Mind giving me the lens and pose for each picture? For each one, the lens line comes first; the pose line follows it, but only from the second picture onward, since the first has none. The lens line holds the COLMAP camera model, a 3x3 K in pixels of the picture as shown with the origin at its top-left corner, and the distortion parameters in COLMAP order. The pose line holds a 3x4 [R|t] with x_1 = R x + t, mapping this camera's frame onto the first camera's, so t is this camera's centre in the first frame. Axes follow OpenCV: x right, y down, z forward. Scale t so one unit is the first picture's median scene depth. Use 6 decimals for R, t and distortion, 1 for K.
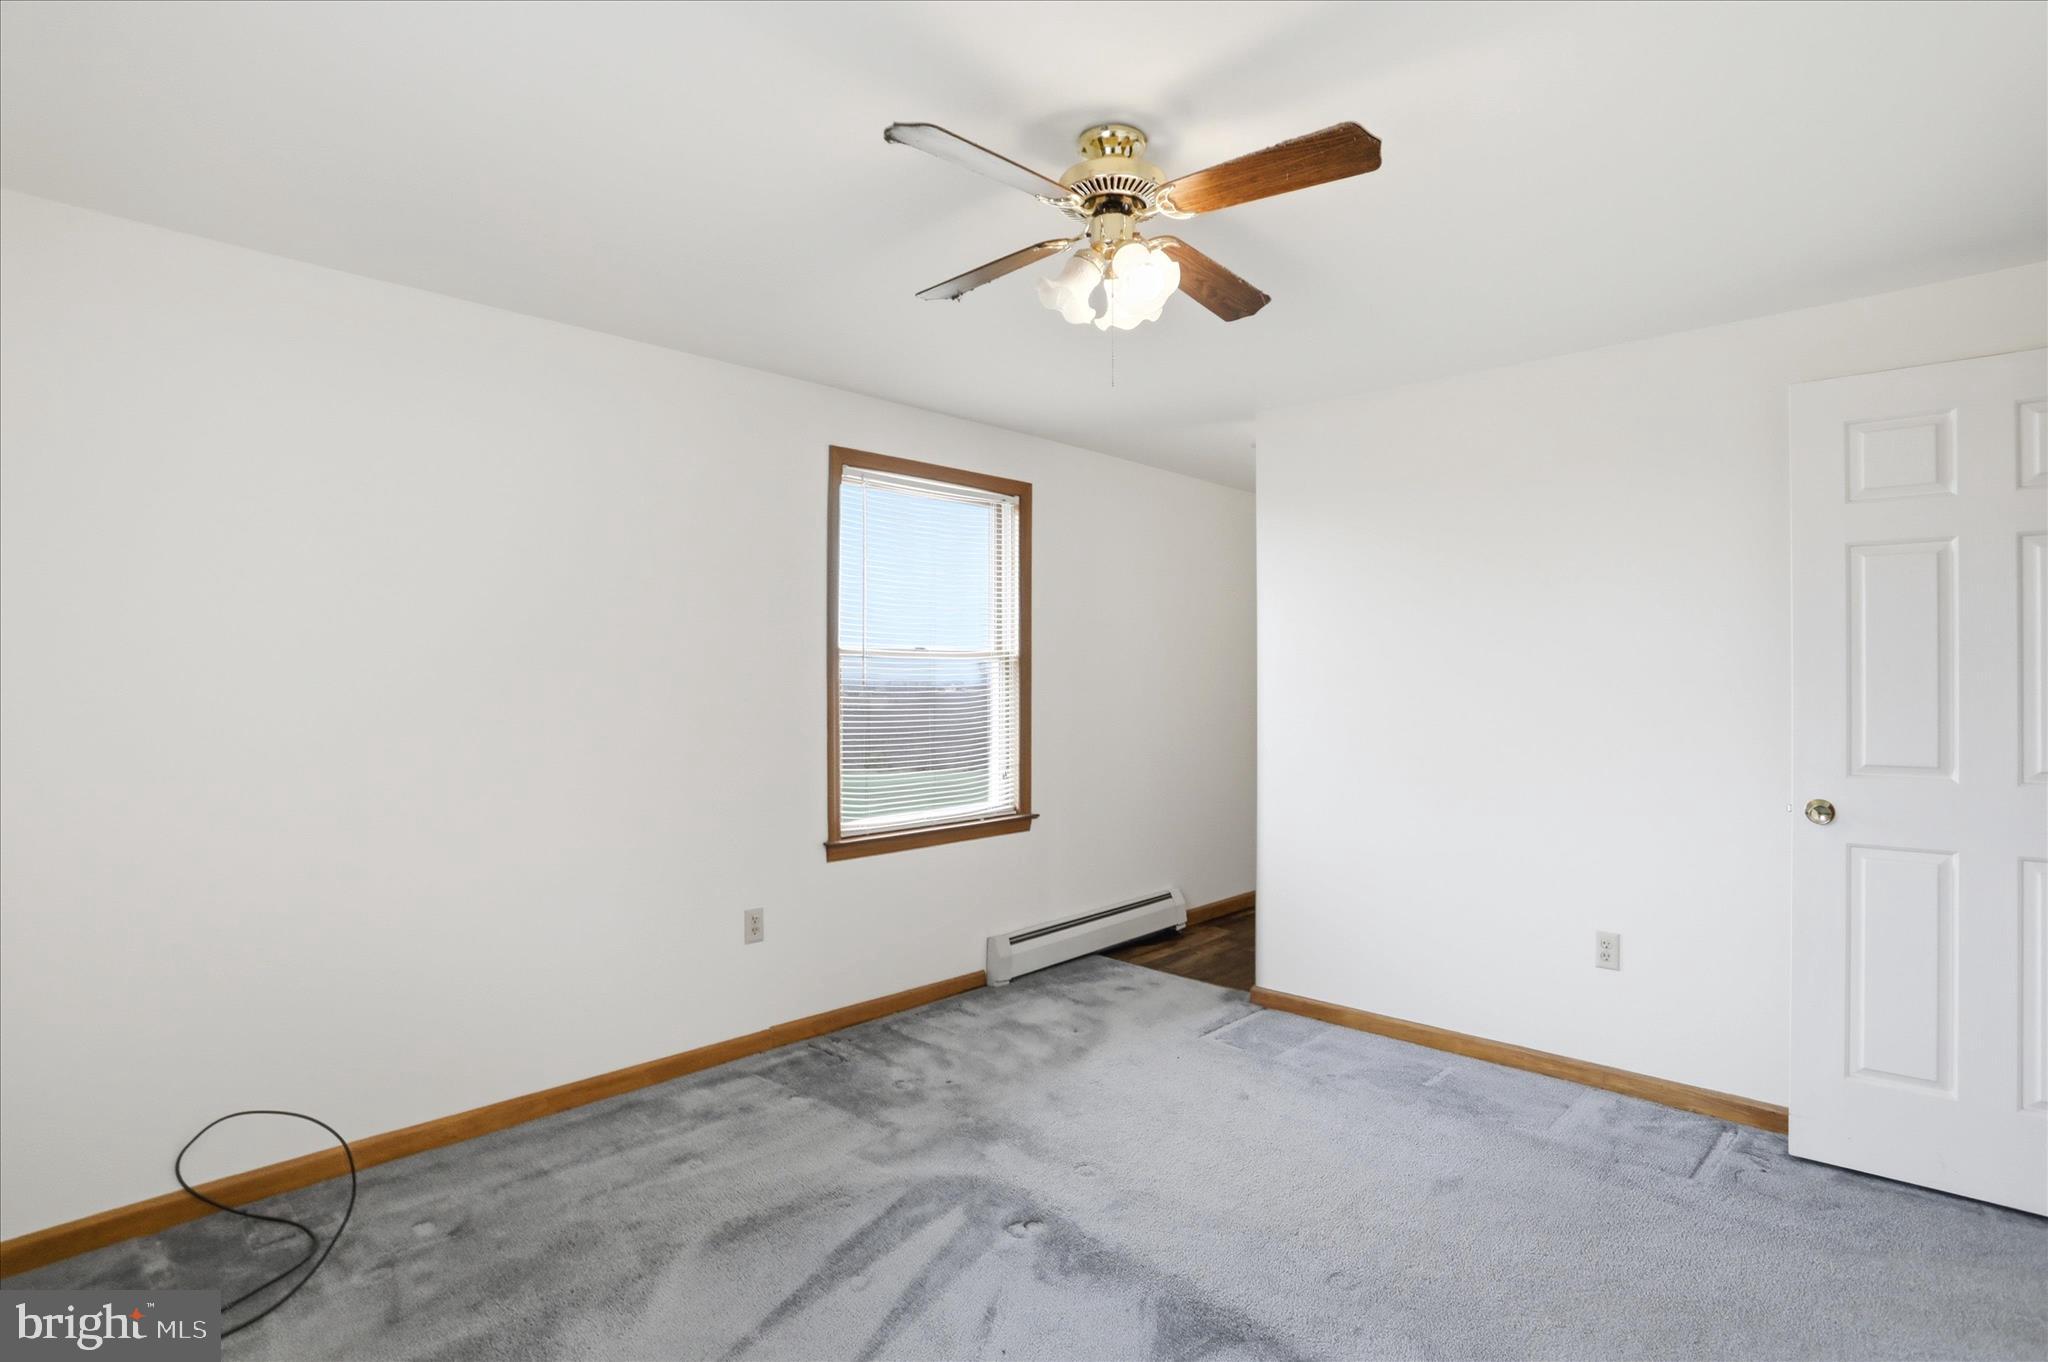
lens RADIAL K [[1006.0, 0, 1029.6], [0, 1006.0, 675.7], [0, 0, 1]] dist [-0.082594, 0.037456]
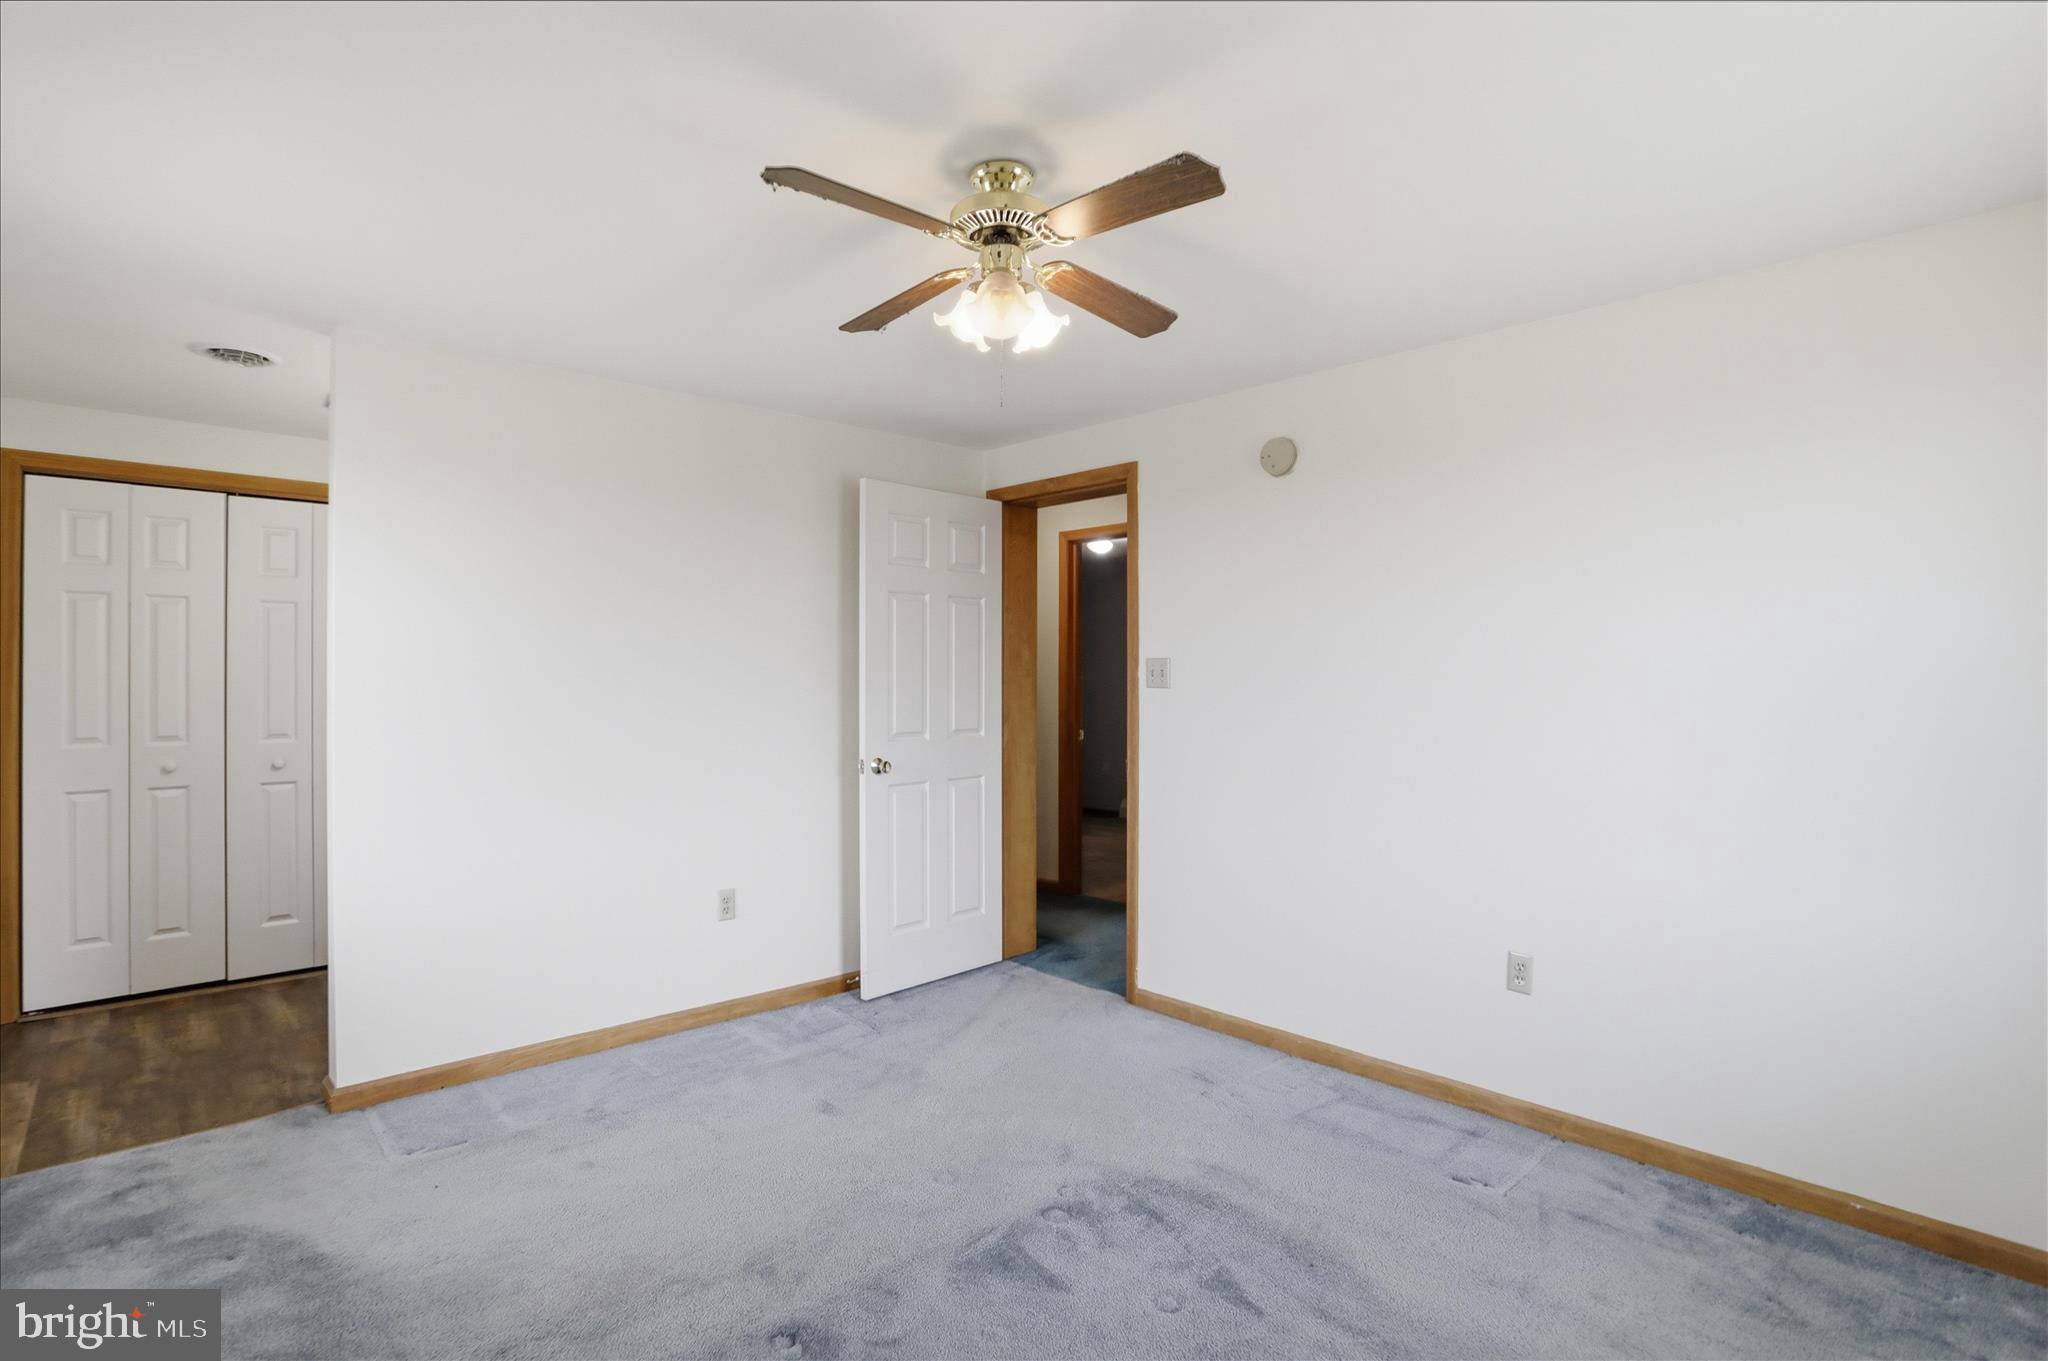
lens RADIAL K [[1006.0, 0, 1029.6], [0, 1006.0, 675.2], [0, 0, 1]] dist [-0.082594, 0.037456]
pose [[0.024294, 0.007300, 0.999678, -0.604834], [-0.010129, 0.999924, -0.007055, 0.007749], [-0.999654, -0.009955, 0.024366, 0.597625]]
